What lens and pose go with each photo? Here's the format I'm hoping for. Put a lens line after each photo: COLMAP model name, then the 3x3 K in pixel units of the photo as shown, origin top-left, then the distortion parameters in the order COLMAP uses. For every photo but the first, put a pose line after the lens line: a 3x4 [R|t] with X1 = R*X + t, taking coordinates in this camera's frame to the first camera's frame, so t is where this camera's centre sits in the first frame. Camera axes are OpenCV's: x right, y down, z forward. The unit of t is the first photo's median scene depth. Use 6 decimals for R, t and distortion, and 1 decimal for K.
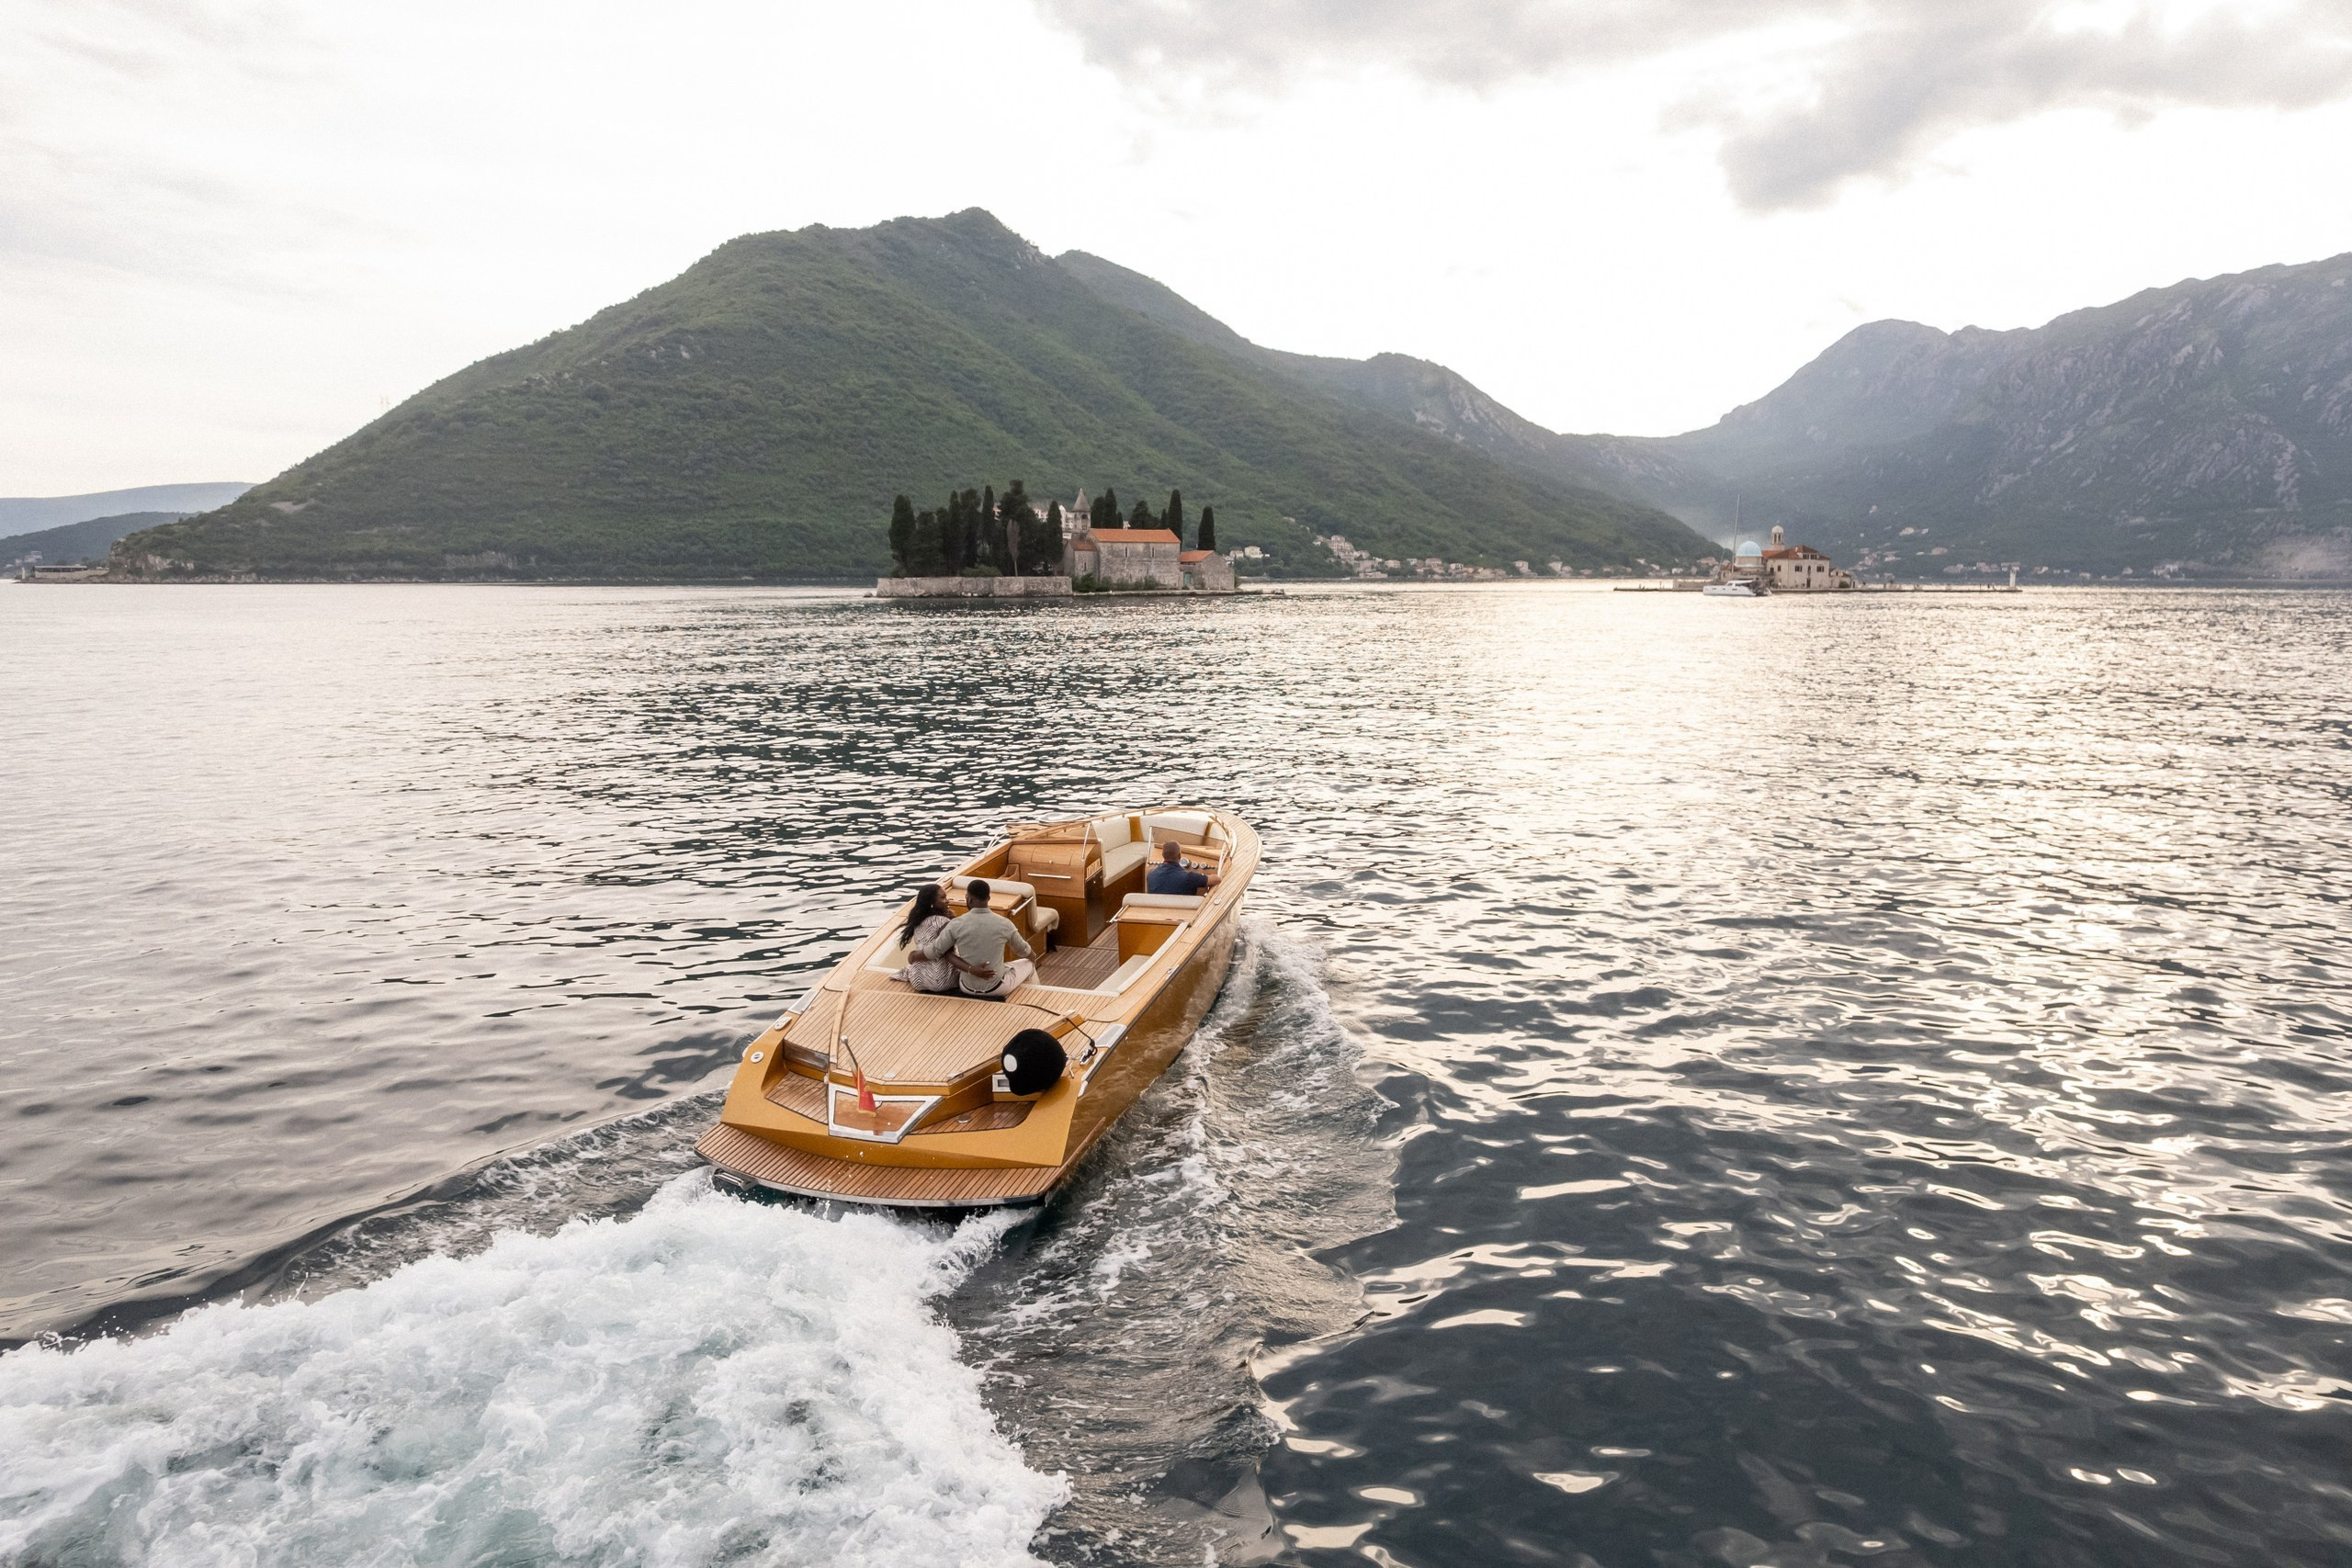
lens RADIAL K [[1520.6, 0, 1182.9], [0, 1520.6, 792.8], [0, 0, 1]] dist [-0.079336, 0.071253]
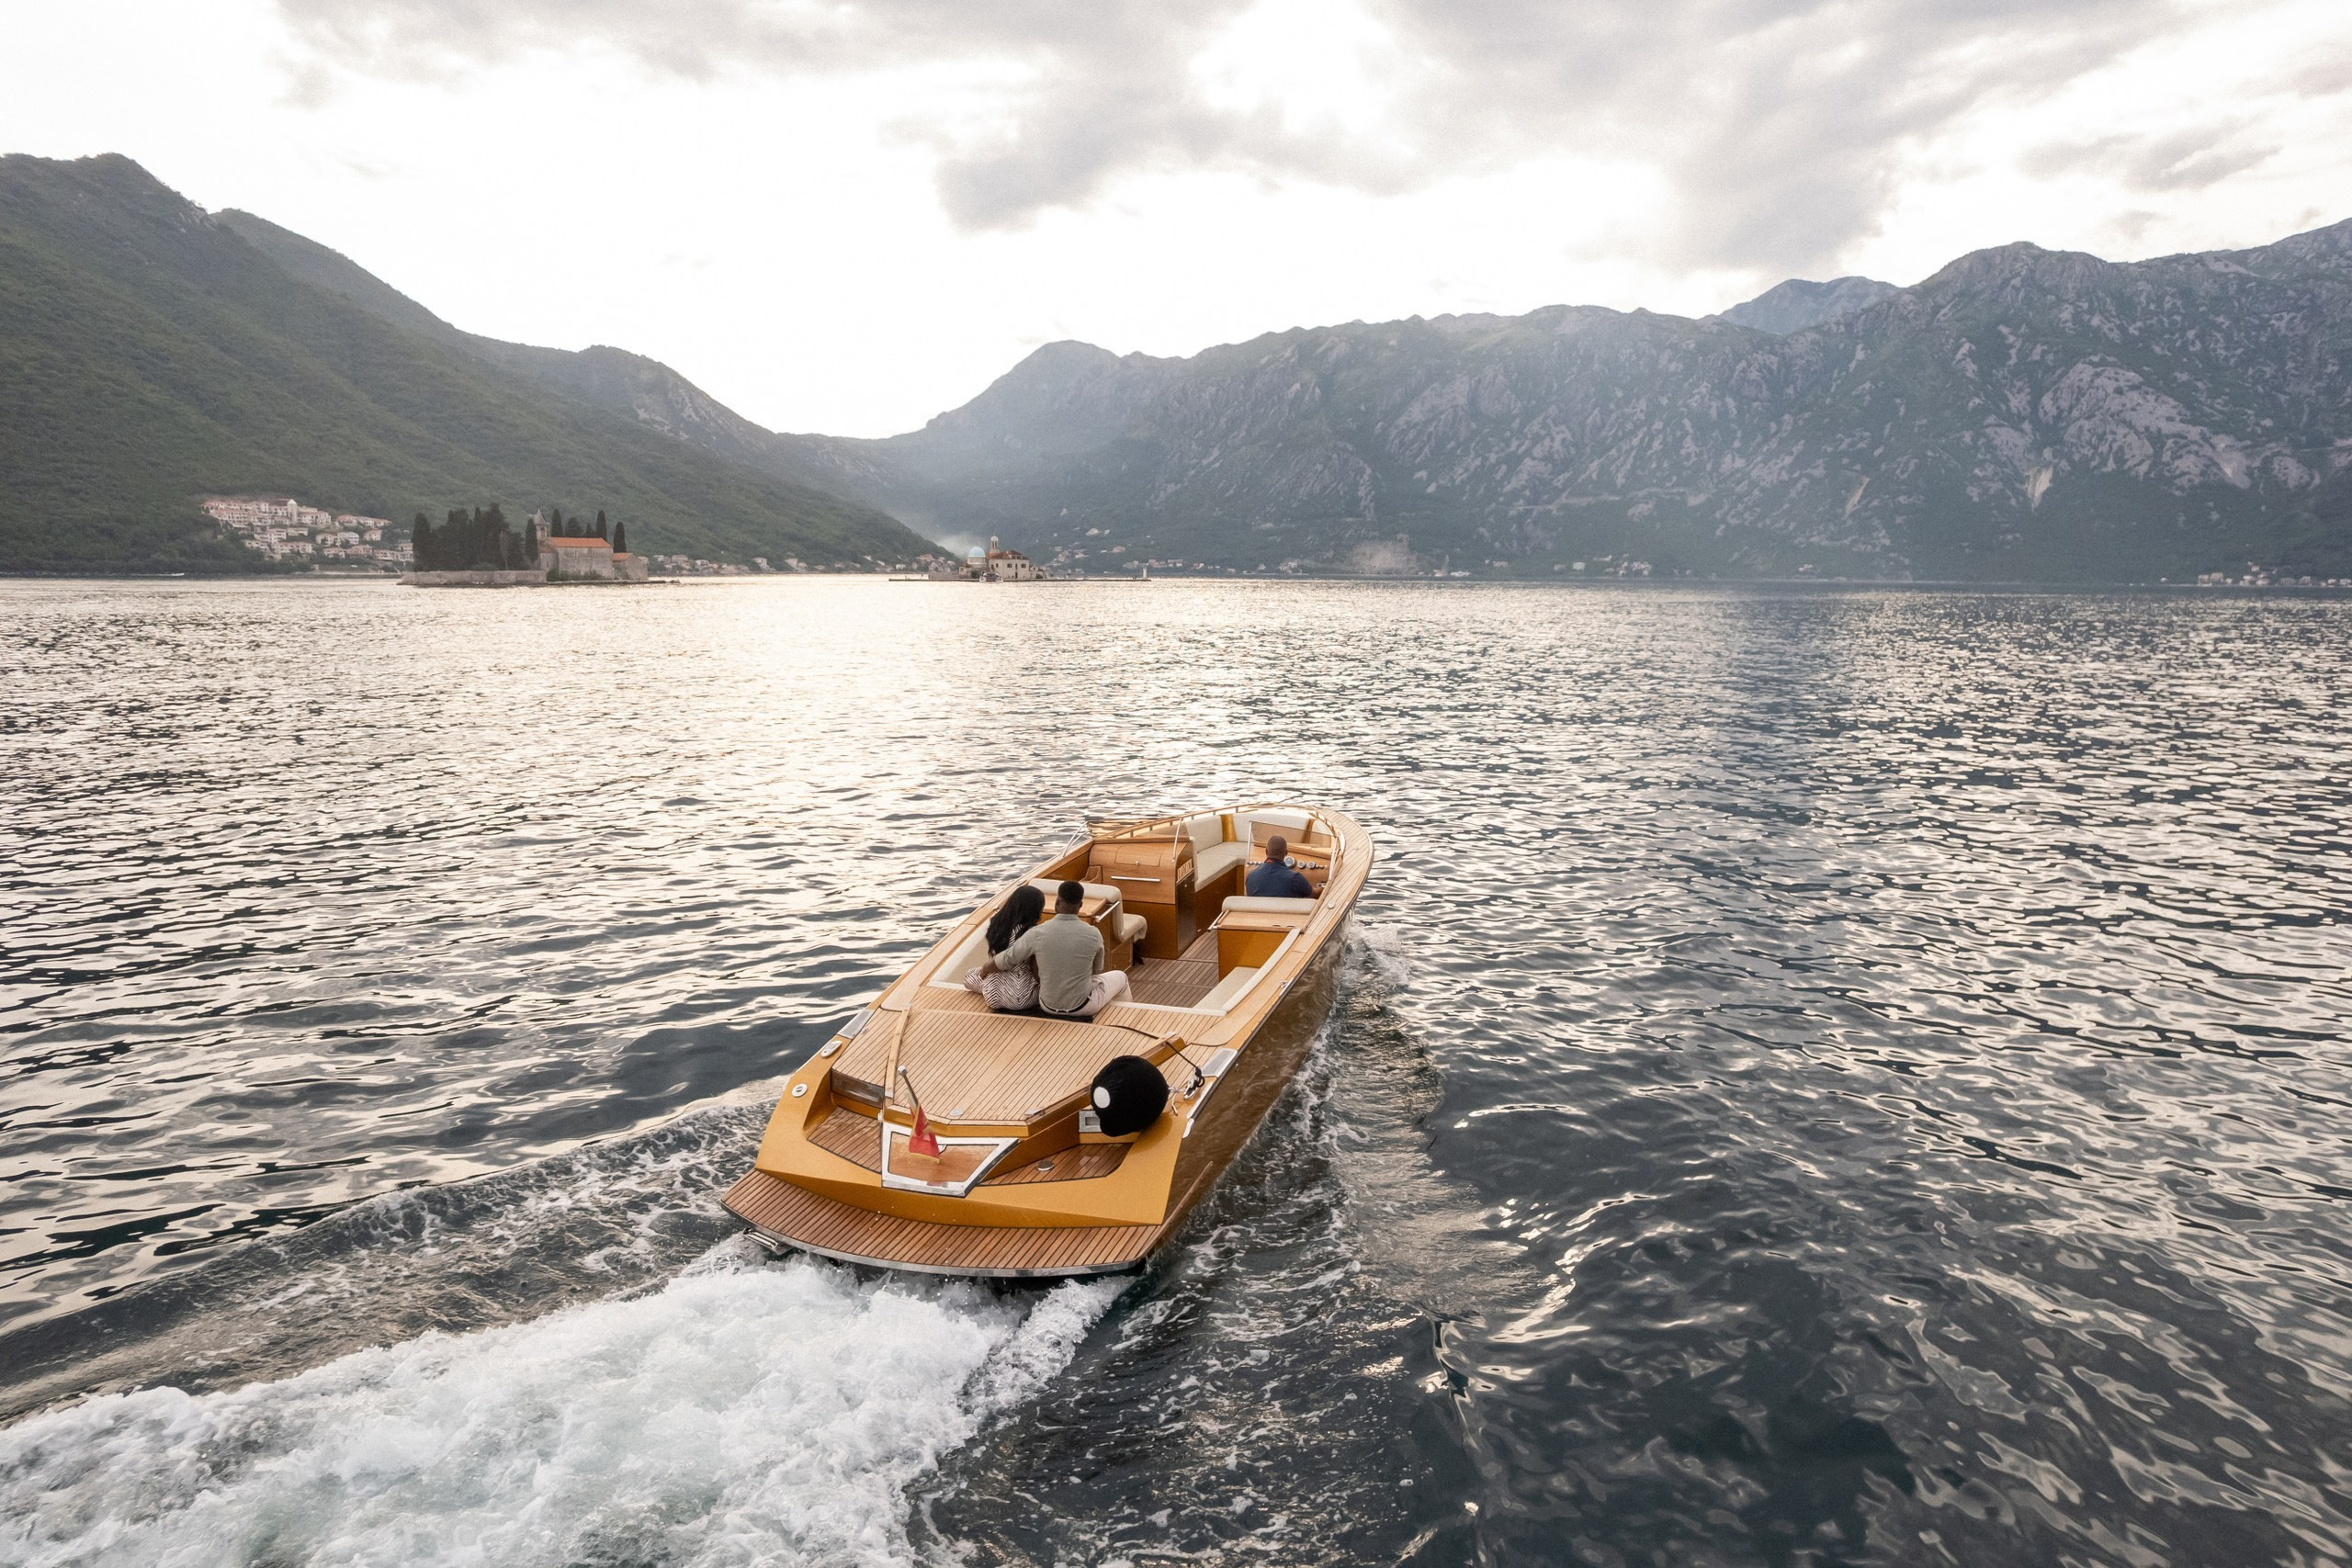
lens RADIAL K [[1520.6, 0, 1189.7], [0, 1520.6, 776.6], [0, 0, 1]] dist [-0.079336, 0.071253]
pose [[0.875131, -0.058794, 0.480301, -0.026362], [0.062505, 0.998010, 0.008281, 0.009607], [-0.479832, 0.022774, 0.877065, -0.065427]]
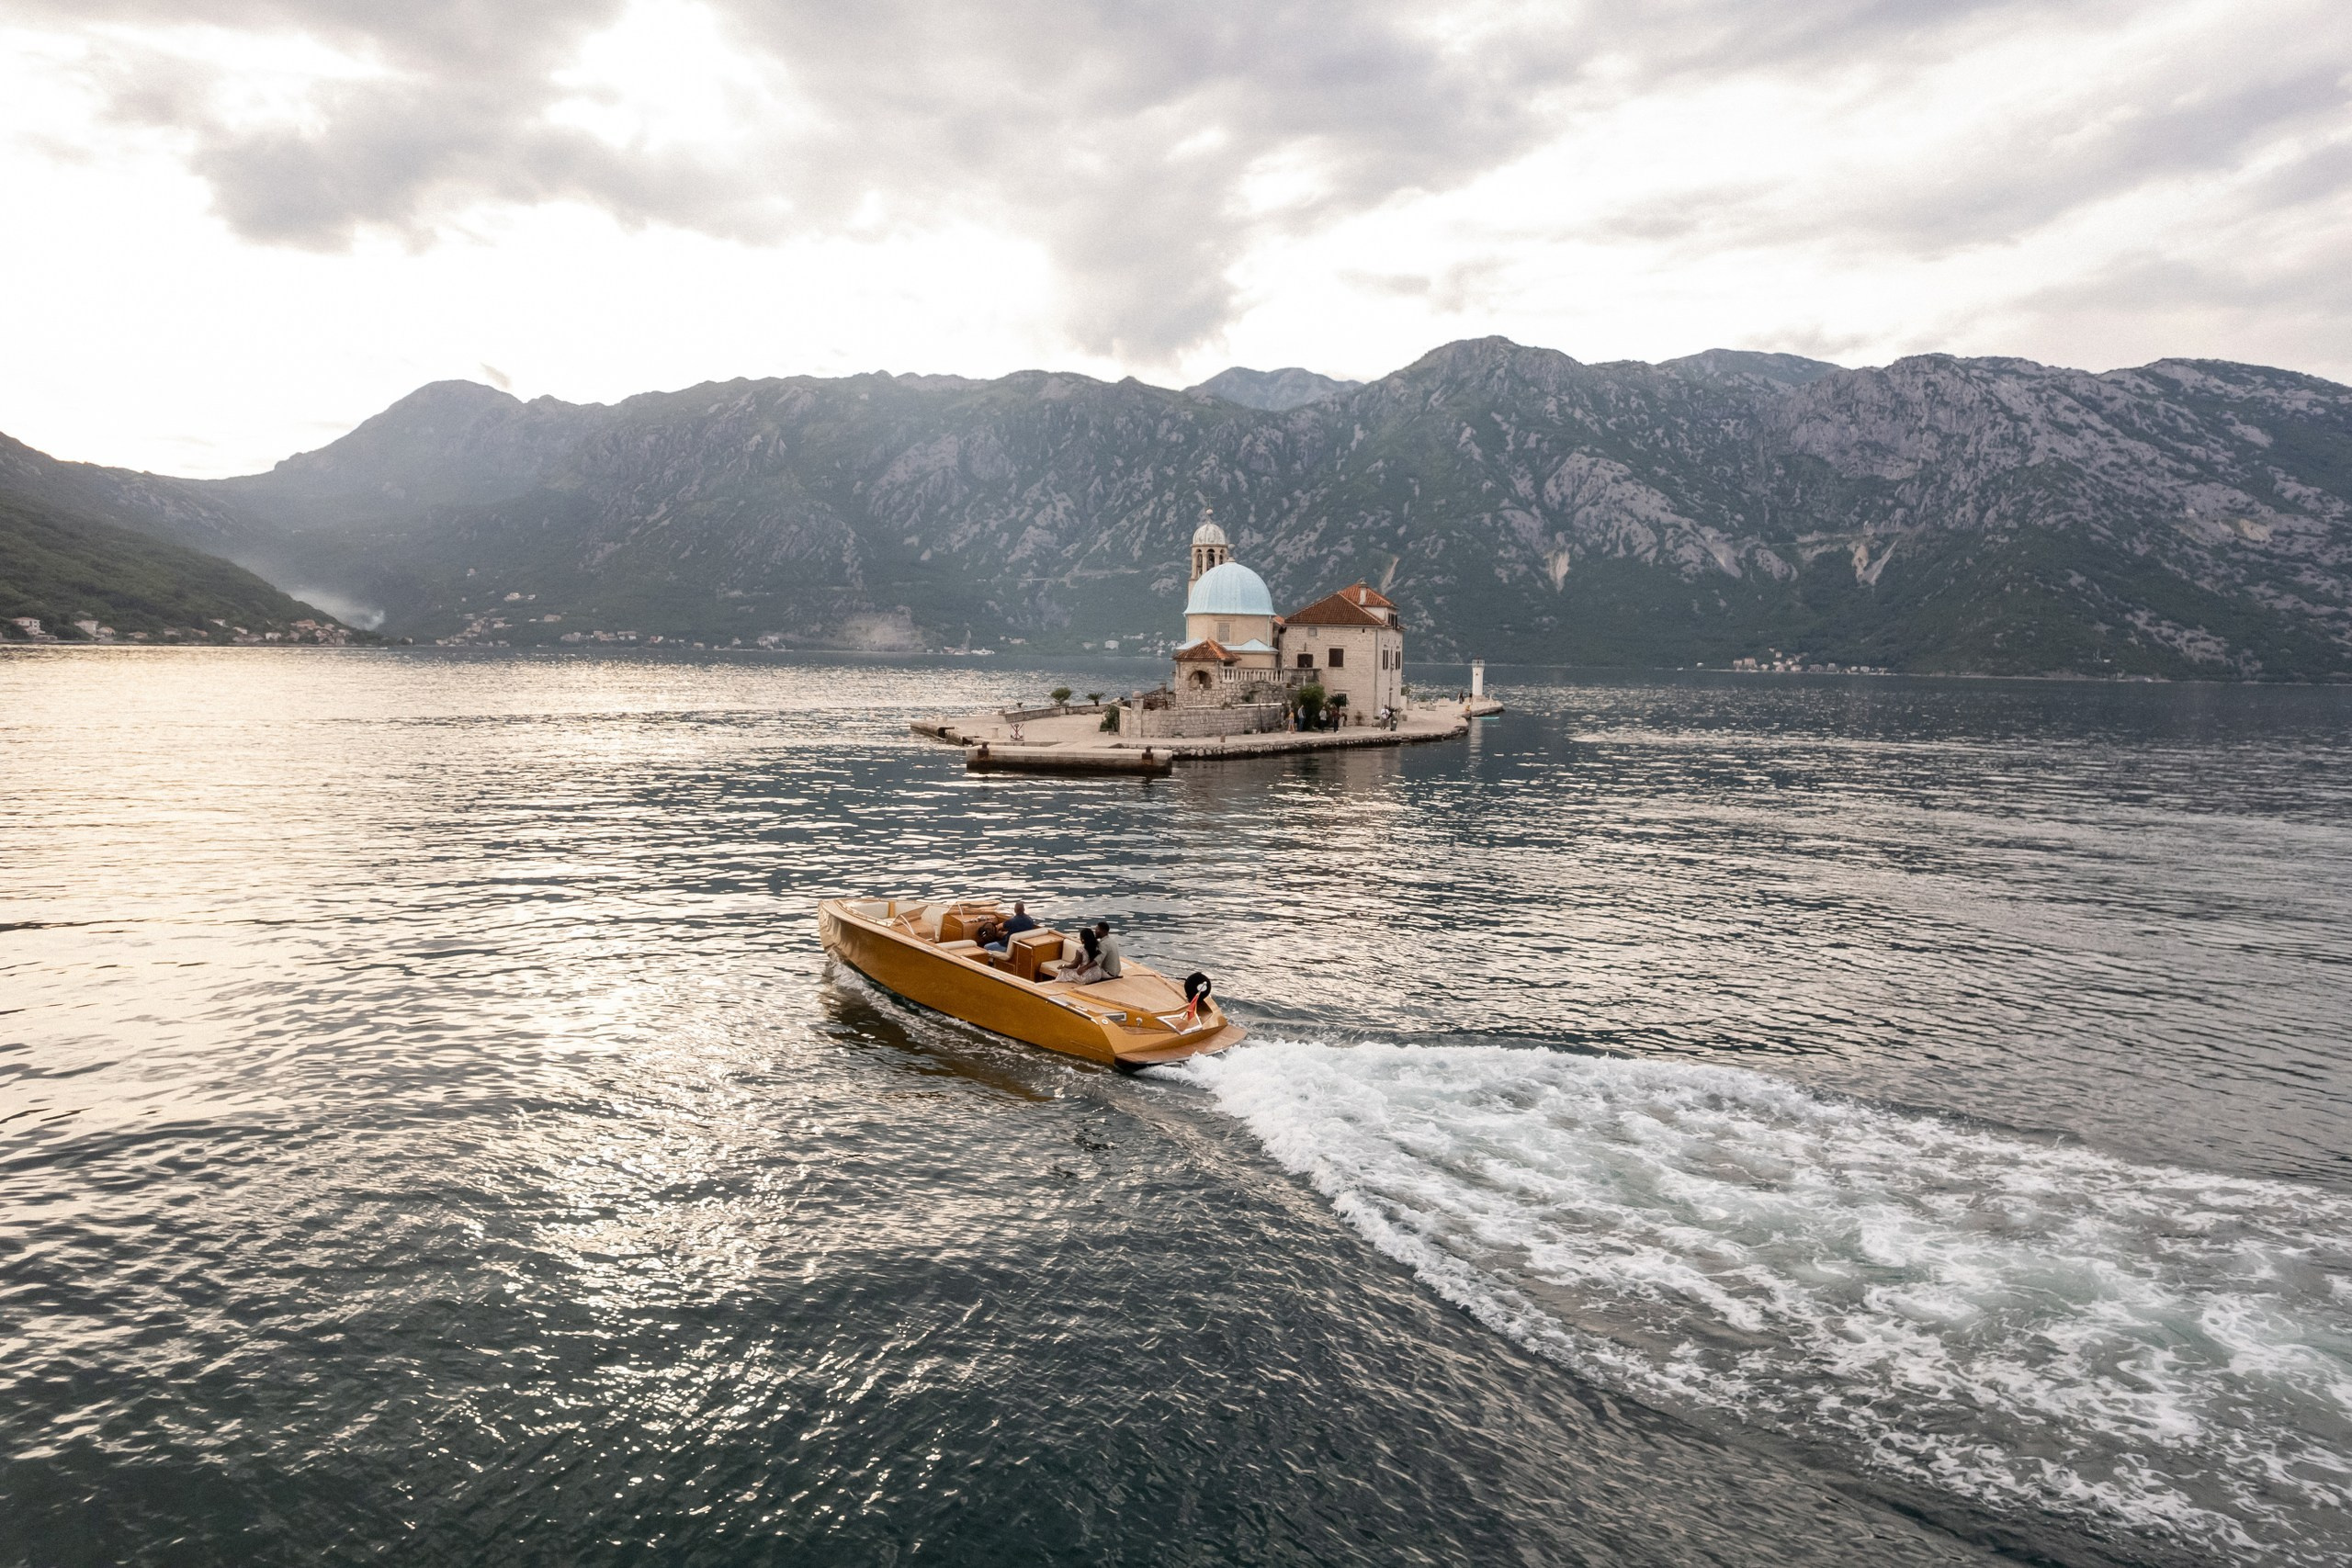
lens RADIAL K [[1520.6, 0, 1196.0], [0, 1520.6, 767.8], [0, 0, 1]] dist [-0.079336, 0.071253]
pose [[0.628869, -0.045370, 0.776186, 0.024414], [0.091841, 0.995642, -0.016212, -0.020411], [-0.772068, 0.081481, 0.630295, 0.134846]]
